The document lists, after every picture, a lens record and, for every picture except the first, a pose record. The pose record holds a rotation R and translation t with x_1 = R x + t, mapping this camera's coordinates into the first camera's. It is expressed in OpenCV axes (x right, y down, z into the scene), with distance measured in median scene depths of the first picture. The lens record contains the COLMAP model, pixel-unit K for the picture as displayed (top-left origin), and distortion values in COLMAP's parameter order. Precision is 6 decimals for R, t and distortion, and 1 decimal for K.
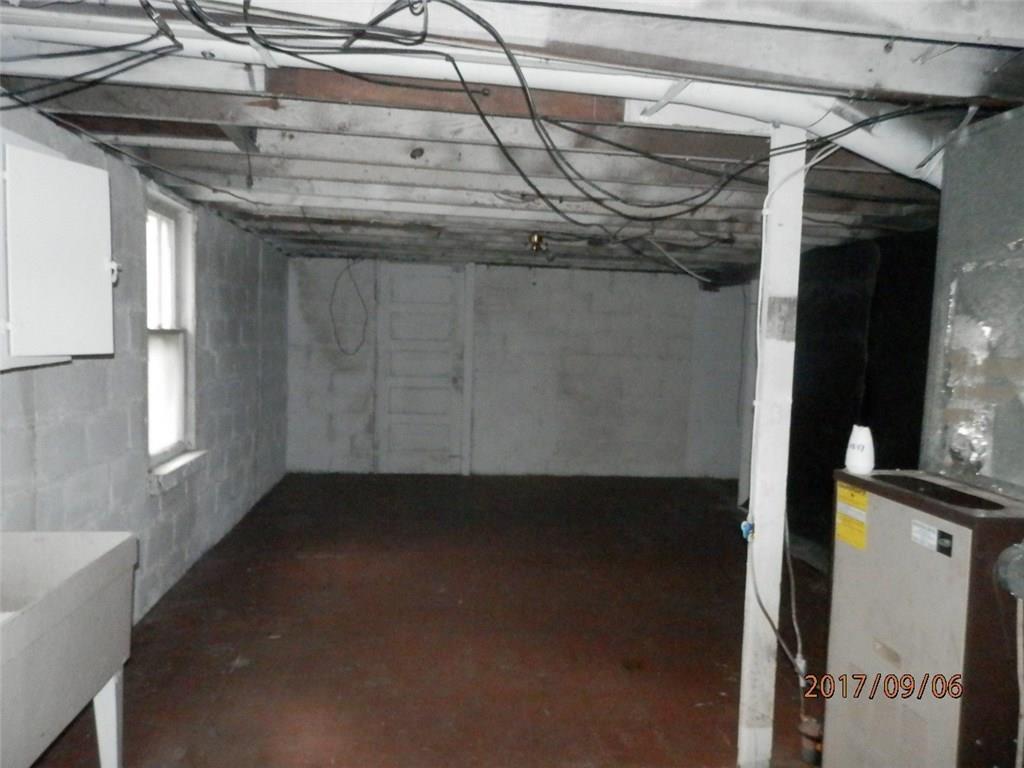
lens RADIAL K [[749.2, 0, 512.0], [0, 749.2, 384.0], [0, 0, 1]] dist [0.009405, 0.004844]
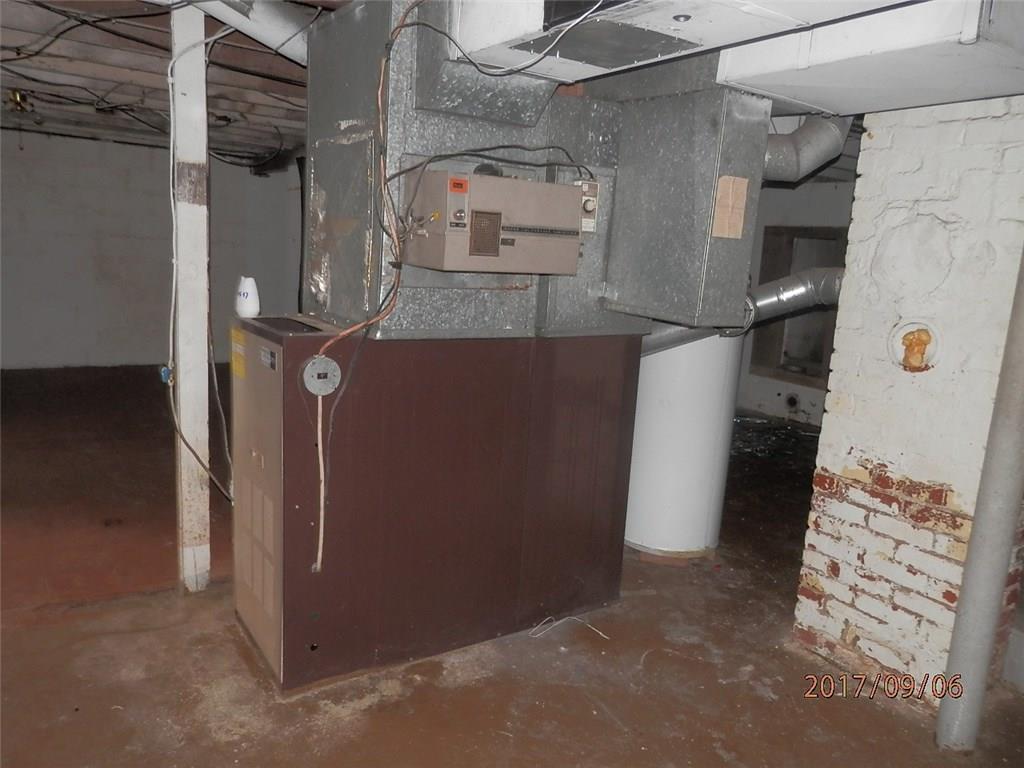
lens RADIAL K [[755.1, 0, 512.0], [0, 755.1, 384.0], [0, 0, 1]] dist [-0.003709, -0.002375]
pose [[0.887937, -0.061131, 0.455885, 0.251999], [0.001020, 0.991388, 0.130951, 0.060201], [-0.459964, -0.115811, 0.880353, -0.222494]]
